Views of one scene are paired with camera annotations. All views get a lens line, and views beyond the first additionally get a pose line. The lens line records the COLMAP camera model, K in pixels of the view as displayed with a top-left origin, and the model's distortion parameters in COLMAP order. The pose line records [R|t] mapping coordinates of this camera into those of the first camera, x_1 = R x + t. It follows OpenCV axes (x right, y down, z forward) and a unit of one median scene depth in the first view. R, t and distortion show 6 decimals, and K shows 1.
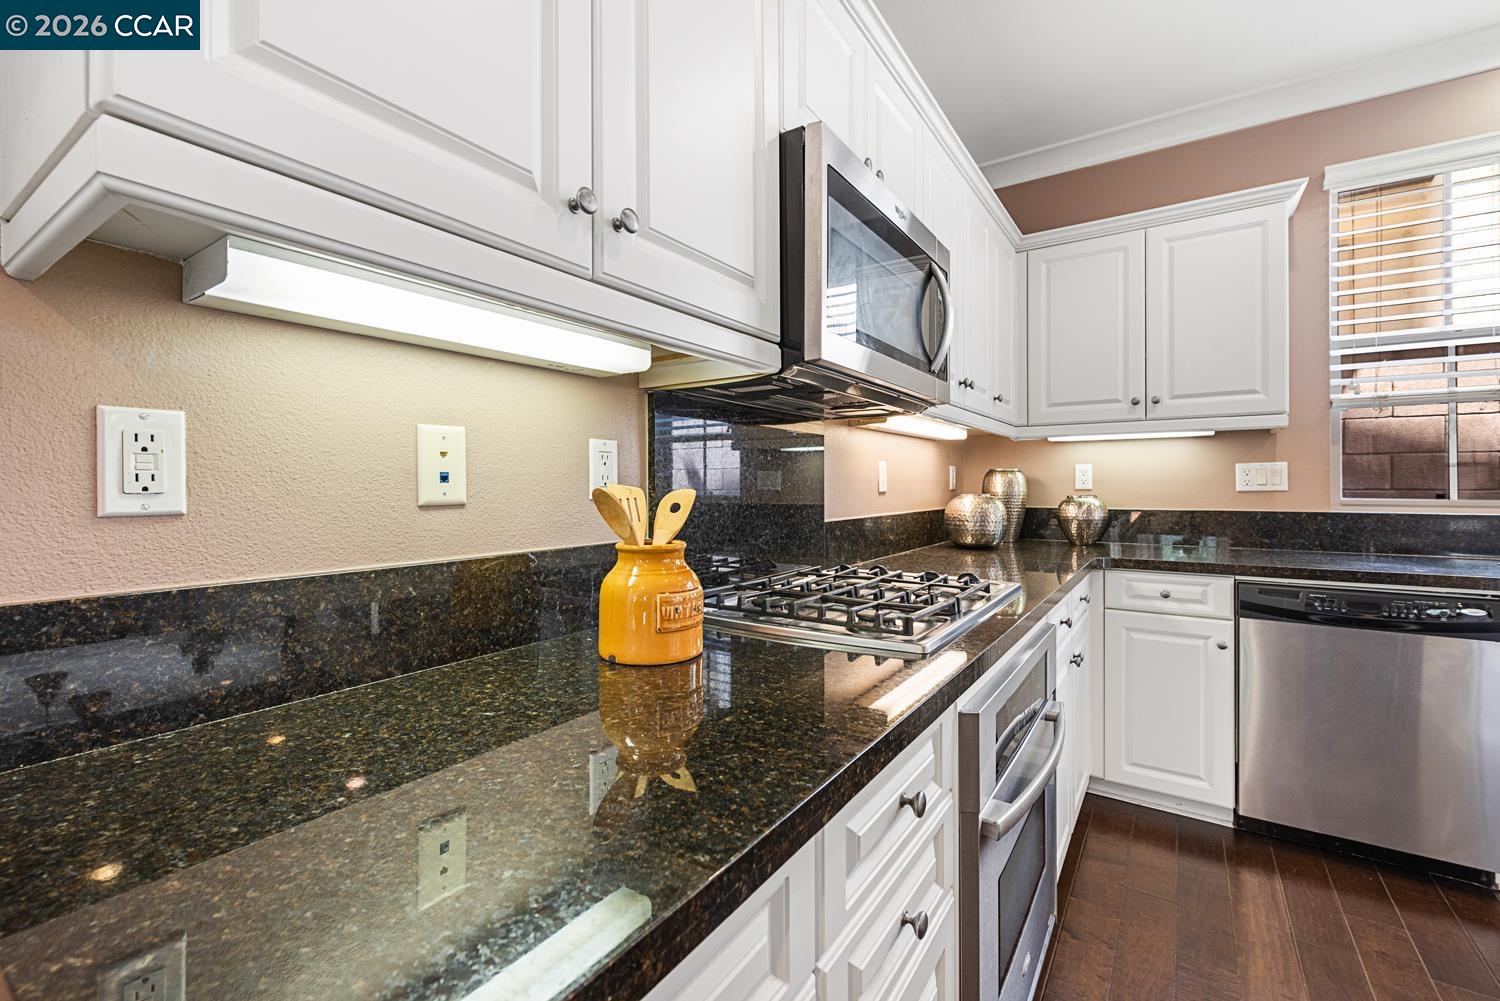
lens RADIAL K [[668.2, 0, 756.8], [0, 668.2, 489.6], [0, 0, 1]] dist [0.014265, -0.001176]
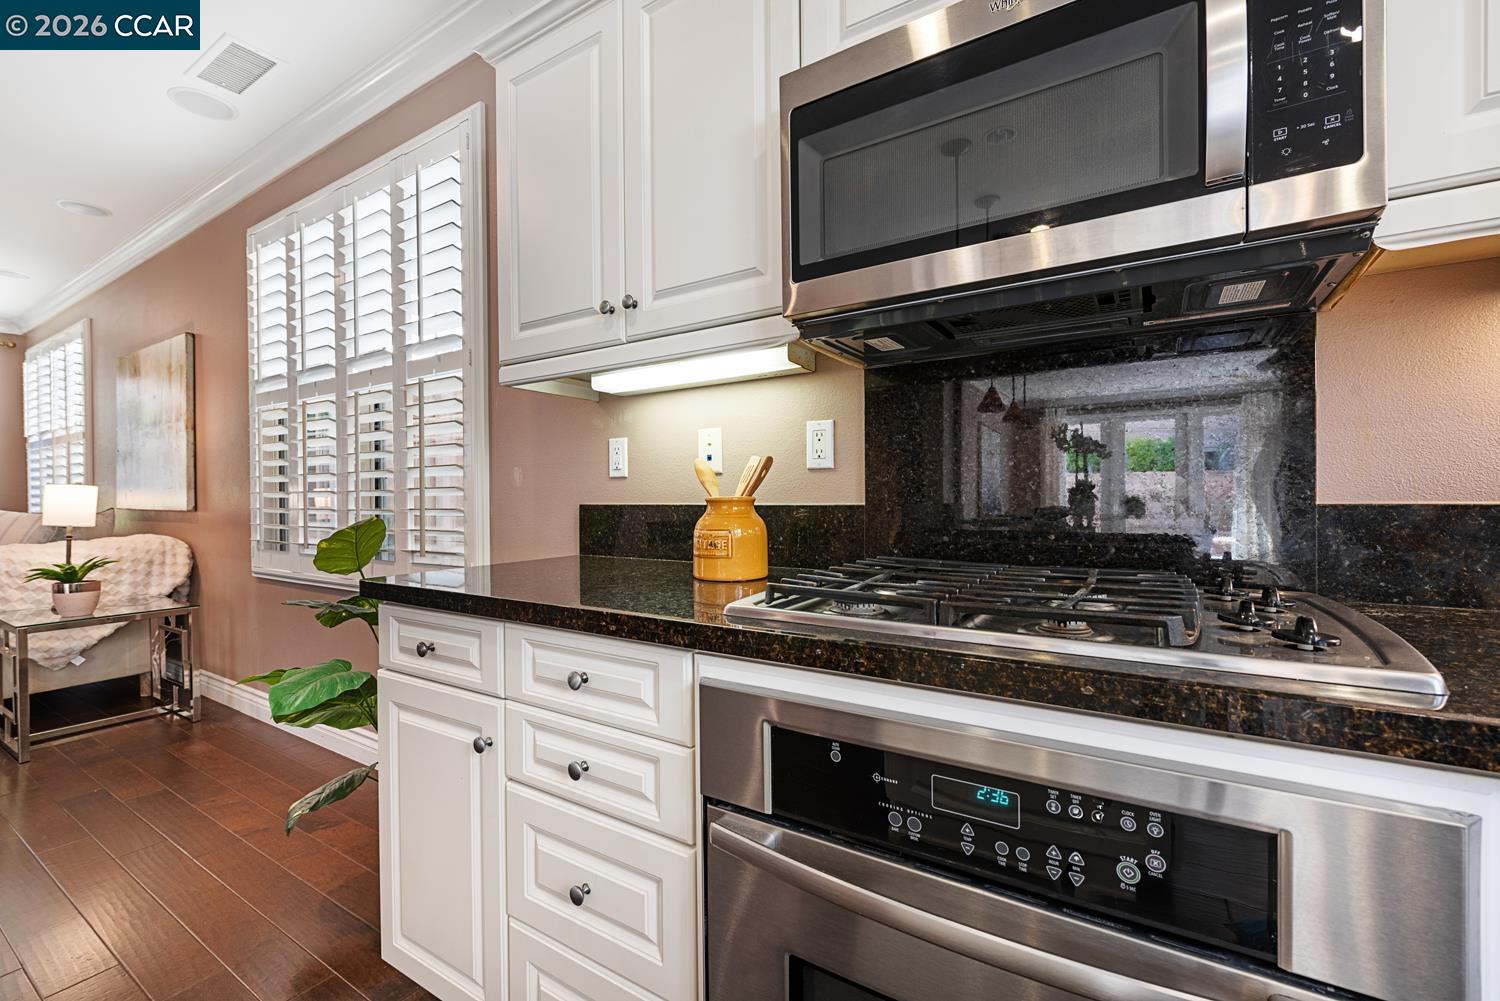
lens RADIAL K [[668.2, 0, 741.6], [0, 668.2, 507.4], [0, 0, 1]] dist [0.014265, -0.001176]
pose [[-0.004059, 0.017220, -0.999843, 0.499229], [-0.000716, 0.999851, 0.017223, 0.031683], [0.999992, 0.000786, -0.004046, 0.420645]]
